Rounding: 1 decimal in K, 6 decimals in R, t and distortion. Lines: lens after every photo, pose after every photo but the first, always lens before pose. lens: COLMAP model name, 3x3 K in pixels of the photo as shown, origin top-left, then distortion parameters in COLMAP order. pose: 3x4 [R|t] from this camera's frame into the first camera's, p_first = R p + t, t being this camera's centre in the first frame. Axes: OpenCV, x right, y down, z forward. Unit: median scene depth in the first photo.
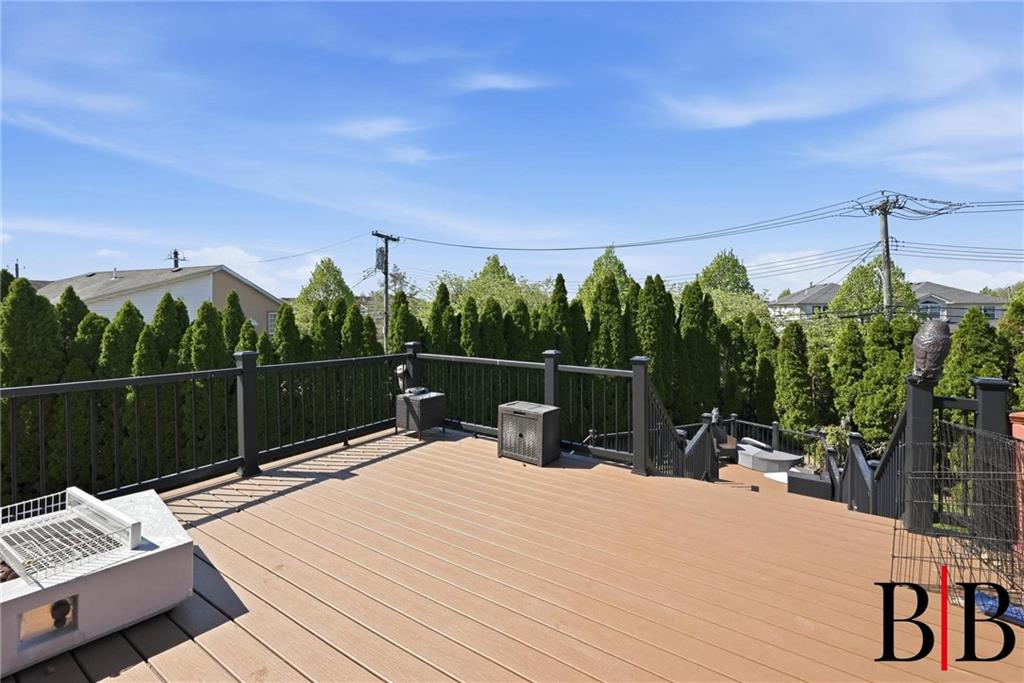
lens RADIAL K [[410.7, 0, 523.5], [0, 410.7, 311.2], [0, 0, 1]] dist [-0.001910, 0.000302]
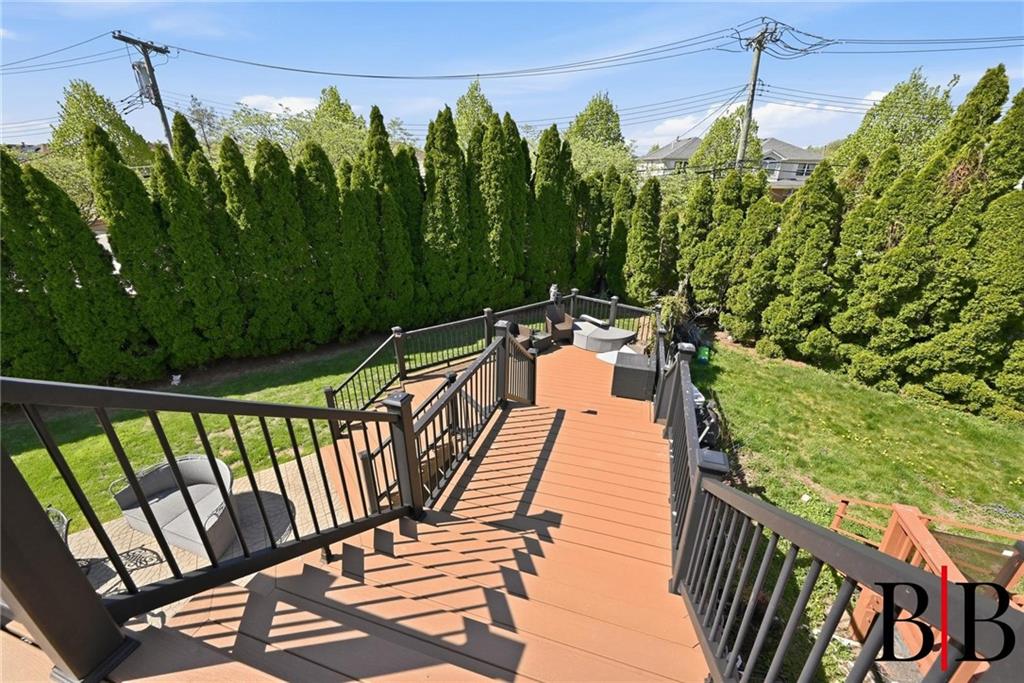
lens RADIAL K [[410.7, 0, 514.5], [0, 410.7, 338.3], [0, 0, 1]] dist [-0.001910, 0.000302]
pose [[0.964549, -0.097079, 0.245400, 0.110628], [-0.005426, 0.922391, 0.386220, 0.005574], [-0.263848, -0.373859, 0.889164, 0.144397]]
